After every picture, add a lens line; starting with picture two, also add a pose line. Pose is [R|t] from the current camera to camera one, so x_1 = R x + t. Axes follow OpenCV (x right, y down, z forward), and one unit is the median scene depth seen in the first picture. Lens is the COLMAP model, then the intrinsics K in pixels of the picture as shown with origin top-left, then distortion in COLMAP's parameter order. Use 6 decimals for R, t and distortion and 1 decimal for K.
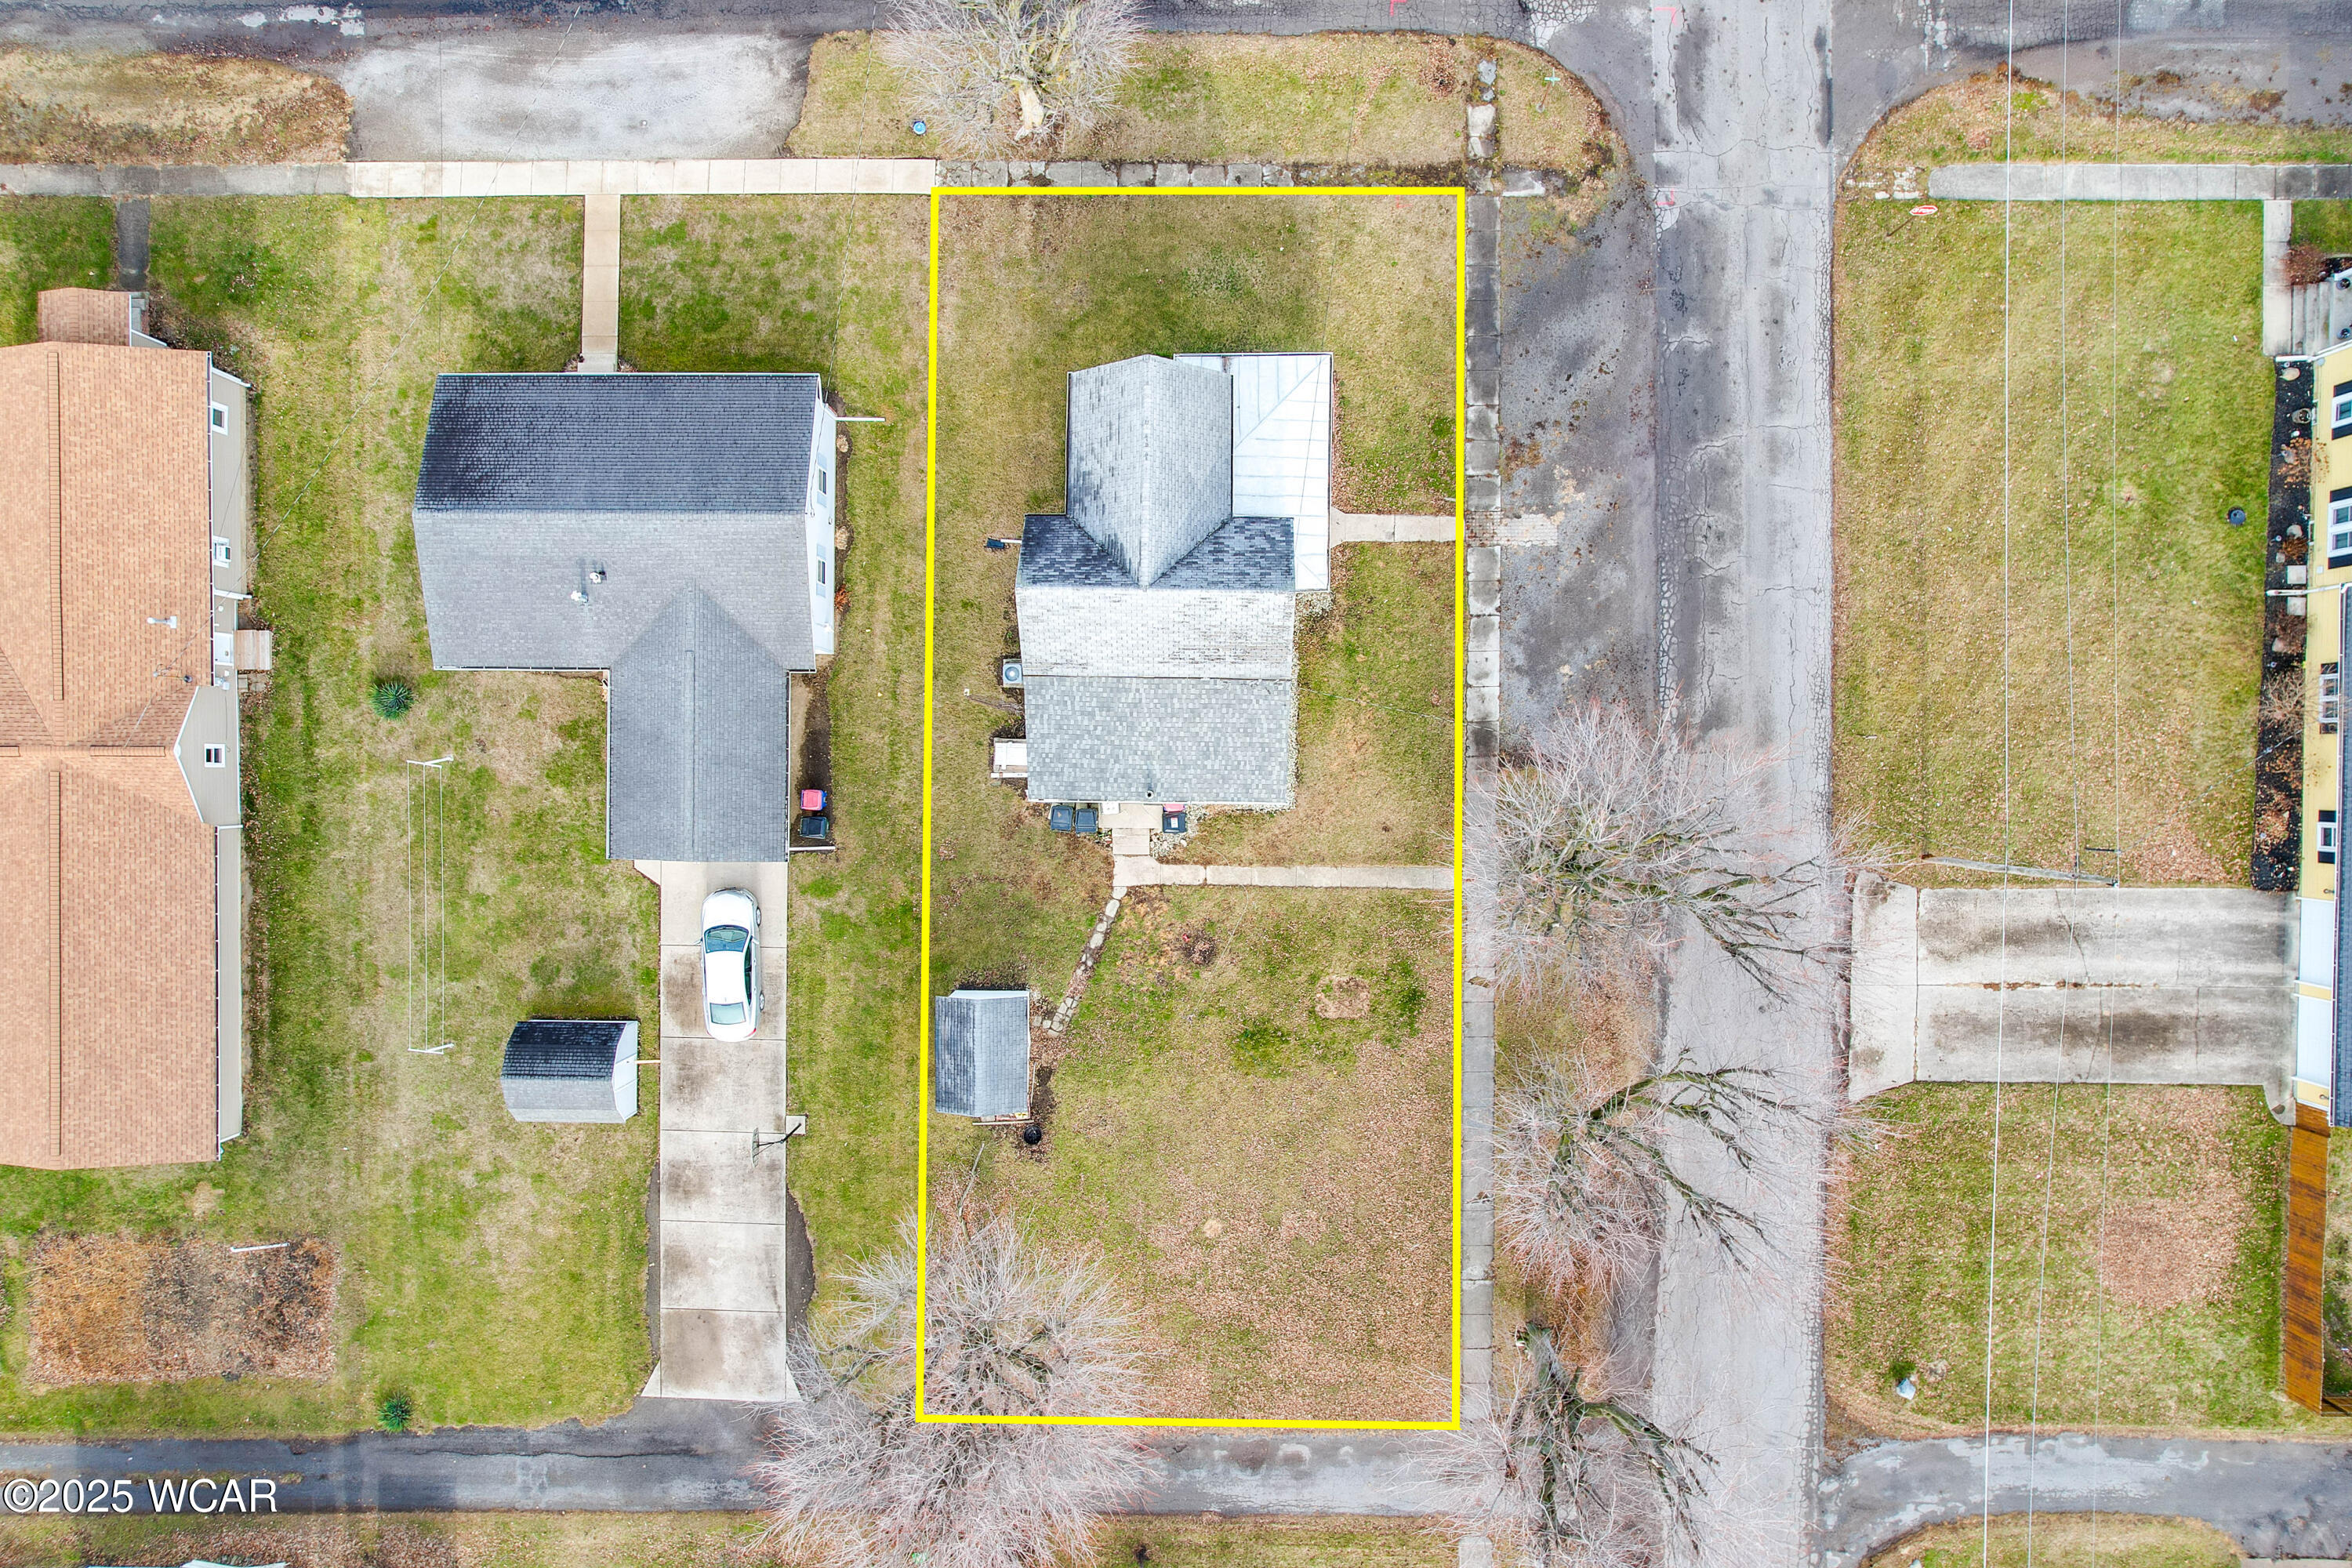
lens RADIAL K [[1504.4, 0, 1186.9], [0, 1504.4, 780.9], [0, 0, 1]] dist [-0.069112, 0.055038]
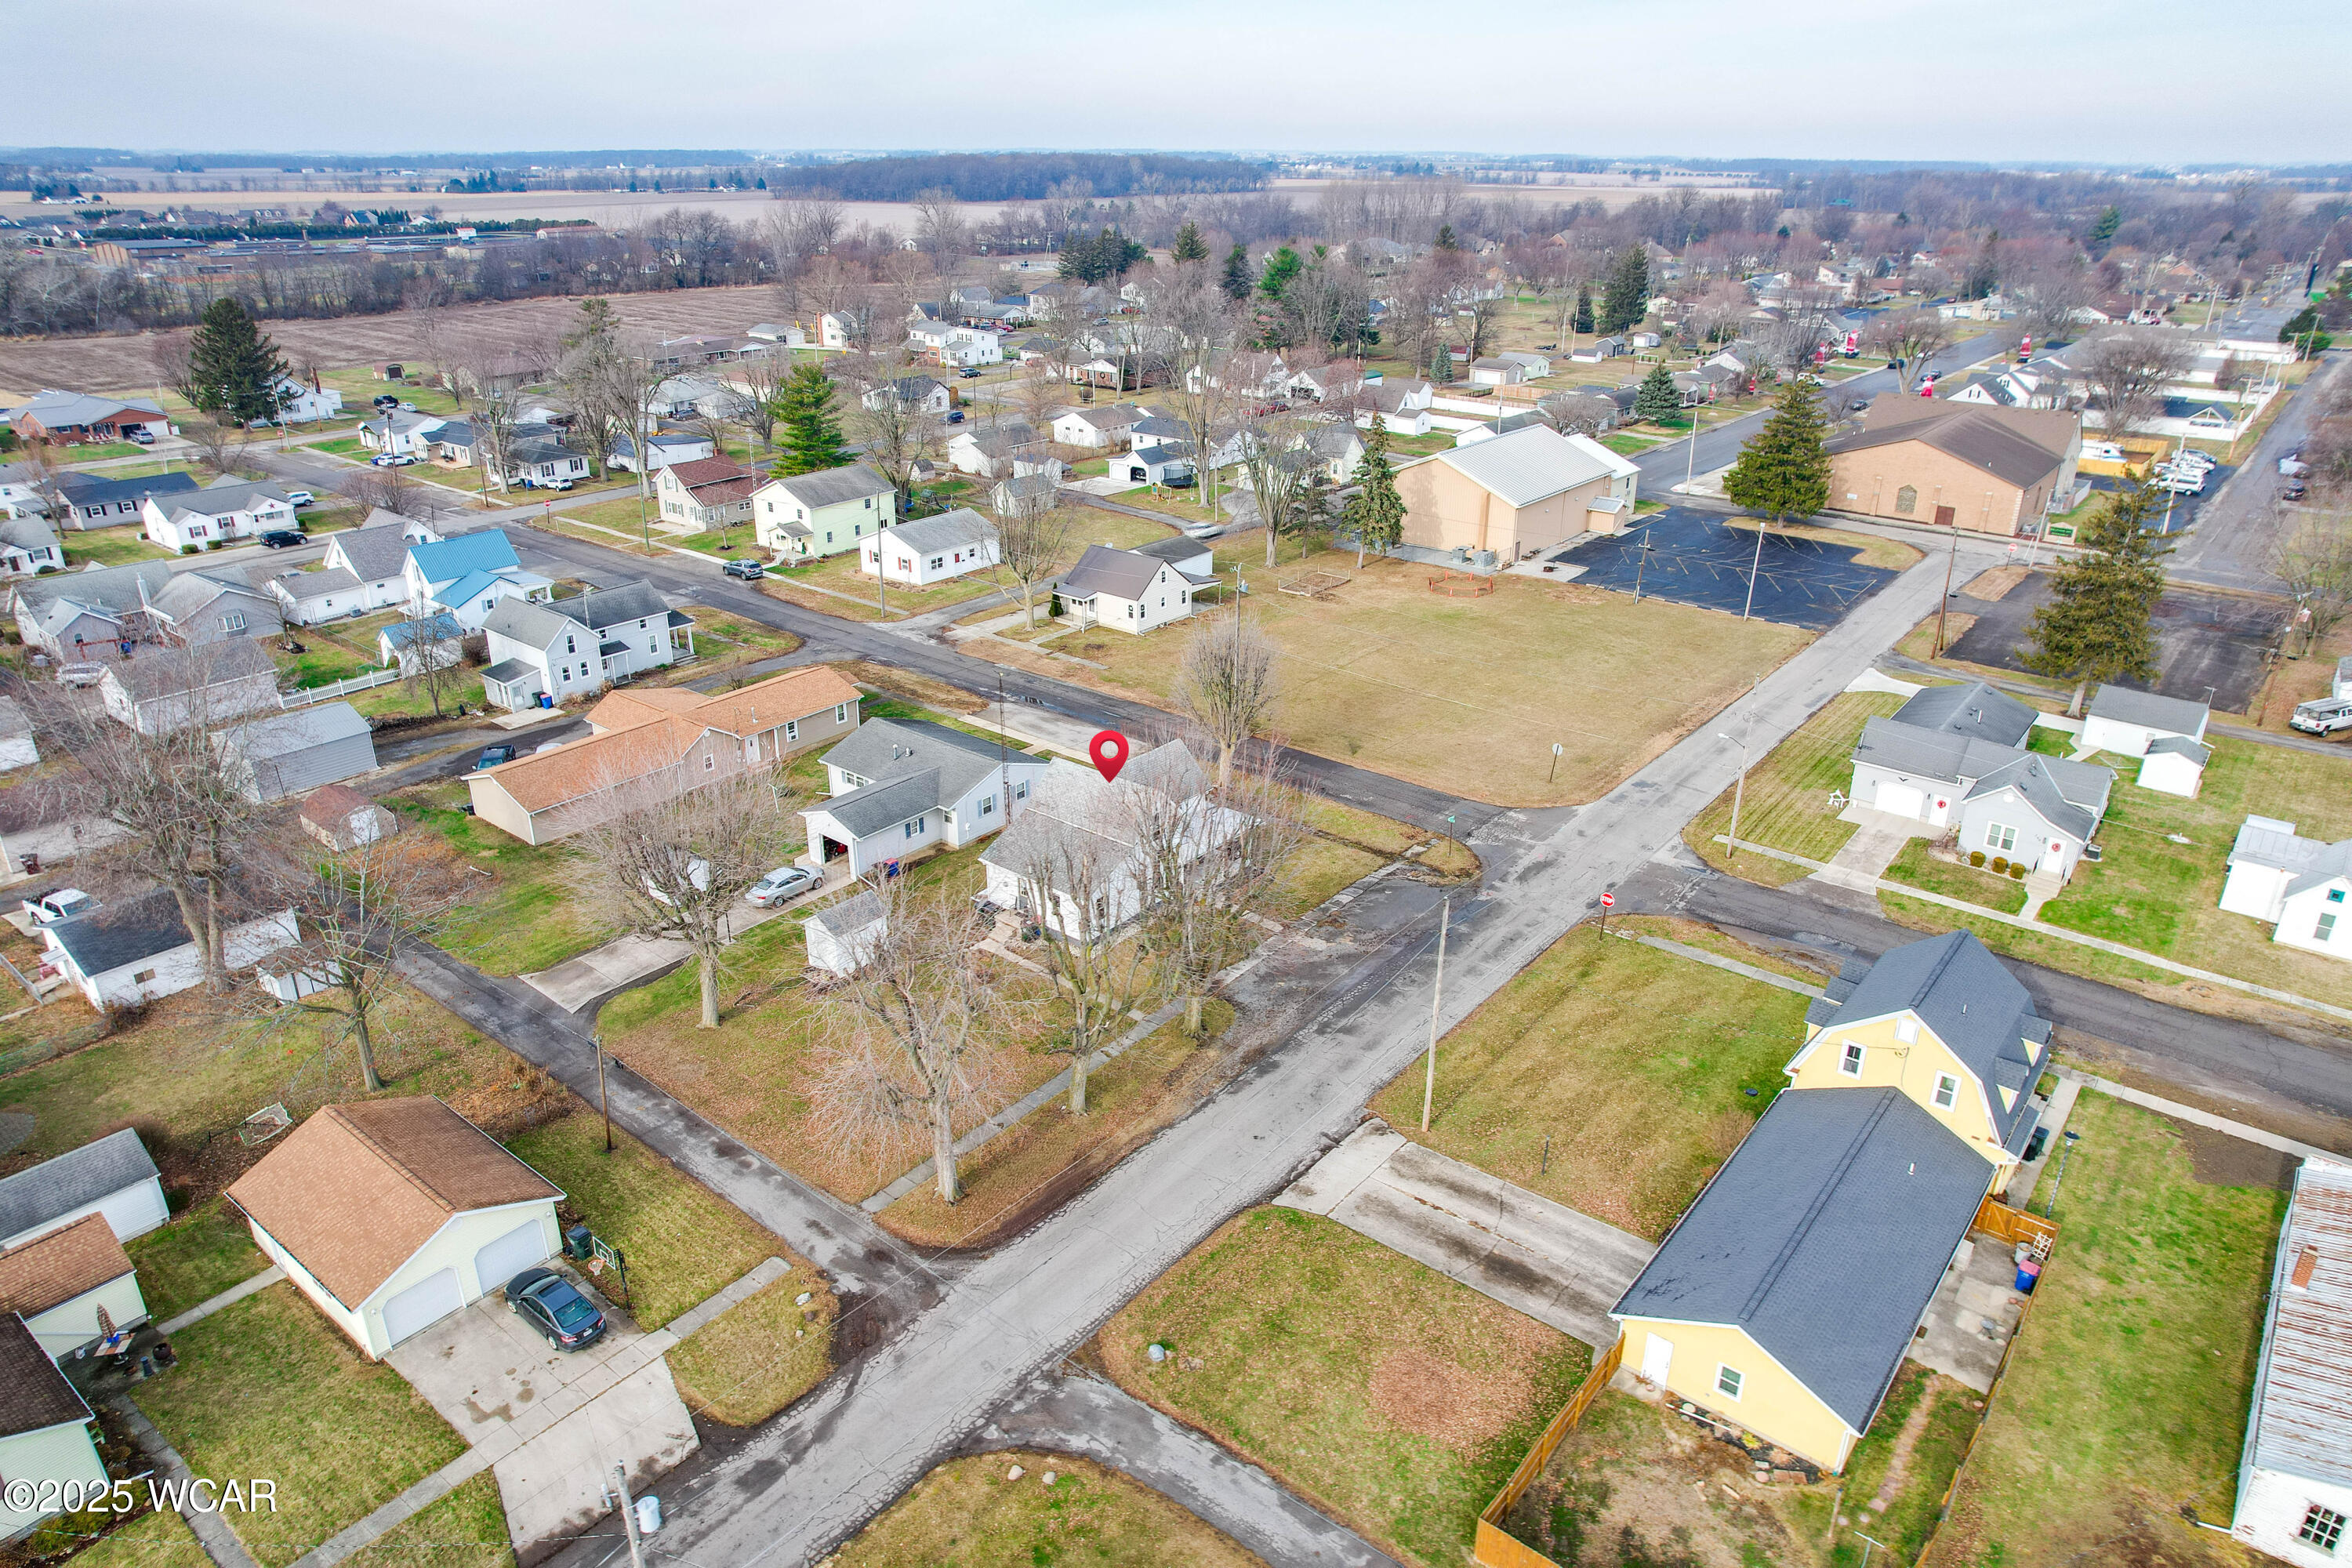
lens RADIAL K [[1504.4, 0, 1186.9], [0, 1504.4, 780.9], [0, 0, 1]] dist [-0.069112, 0.055038]
pose [[0.783309, 0.256428, -0.566279, 1.001034], [-0.621360, 0.295968, -0.725476, 1.048980], [-0.018432, 0.920134, 0.391169, 0.203090]]
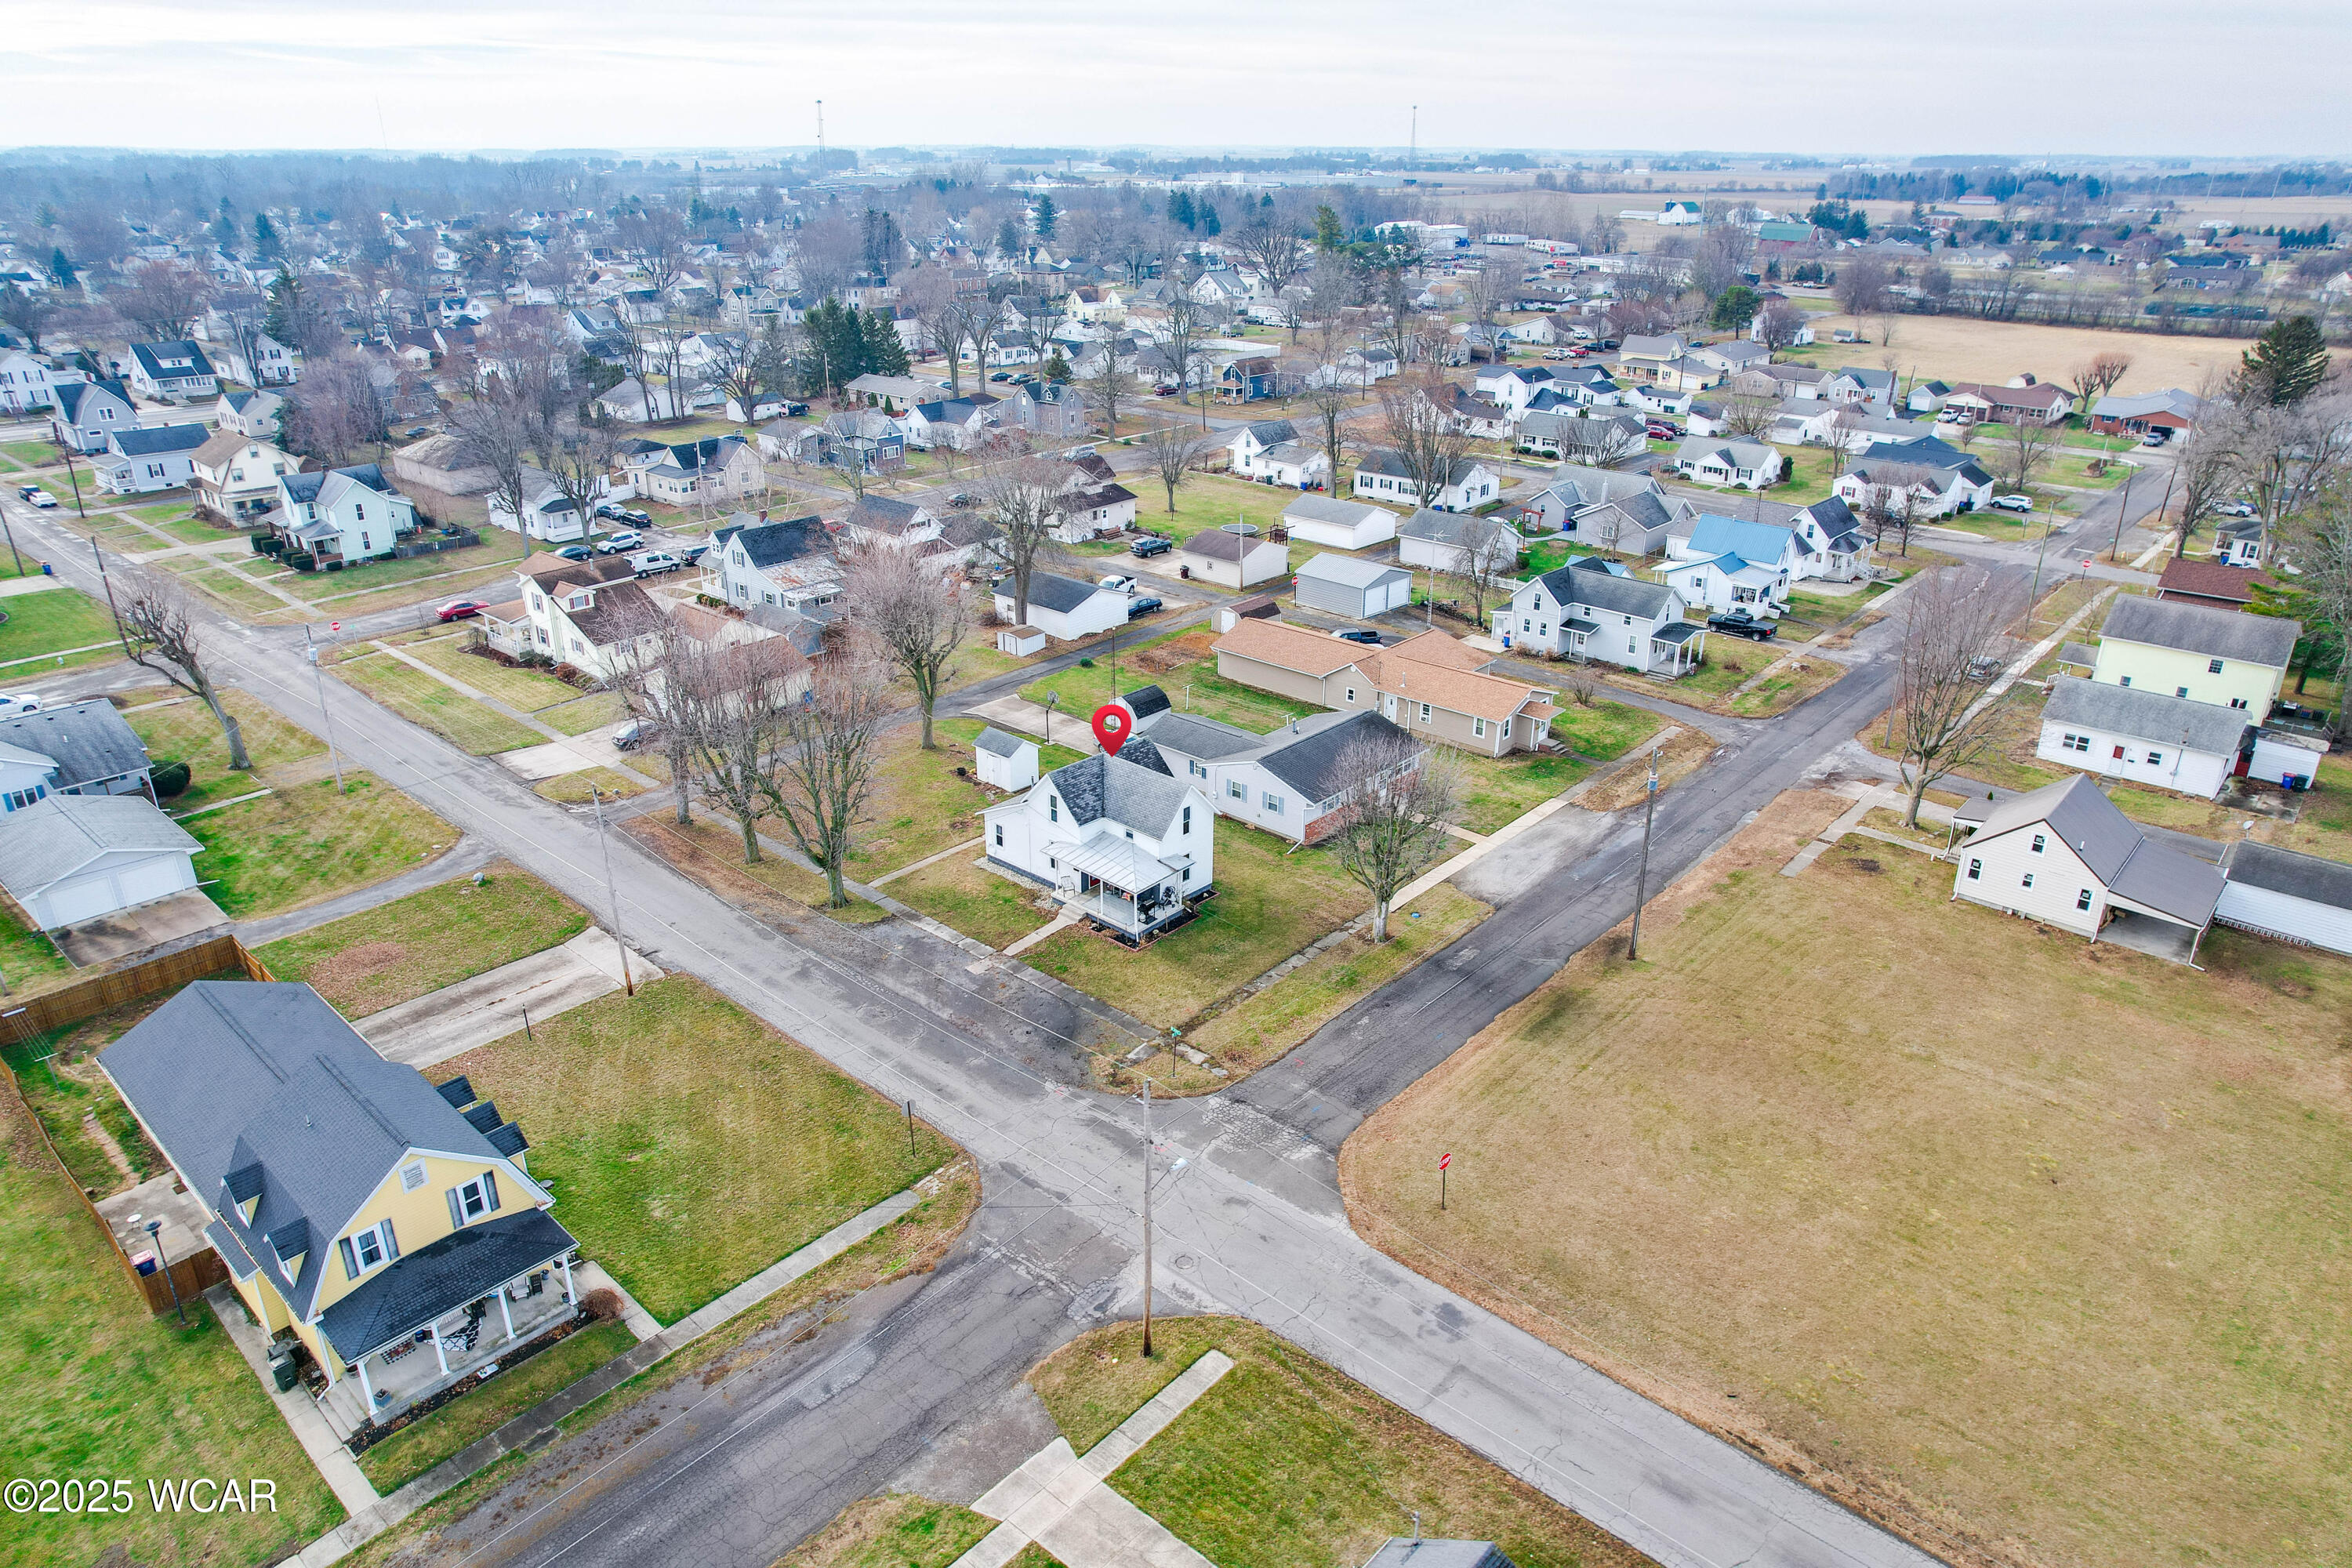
lens RADIAL K [[1504.4, 0, 1186.9], [0, 1504.4, 780.9], [0, 0, 1]] dist [-0.069112, 0.055038]
pose [[-0.659451, 0.301057, -0.688832, 1.099060], [-0.751737, -0.268977, 0.602115, -1.219395], [-0.004009, 0.914886, 0.403693, 0.191507]]
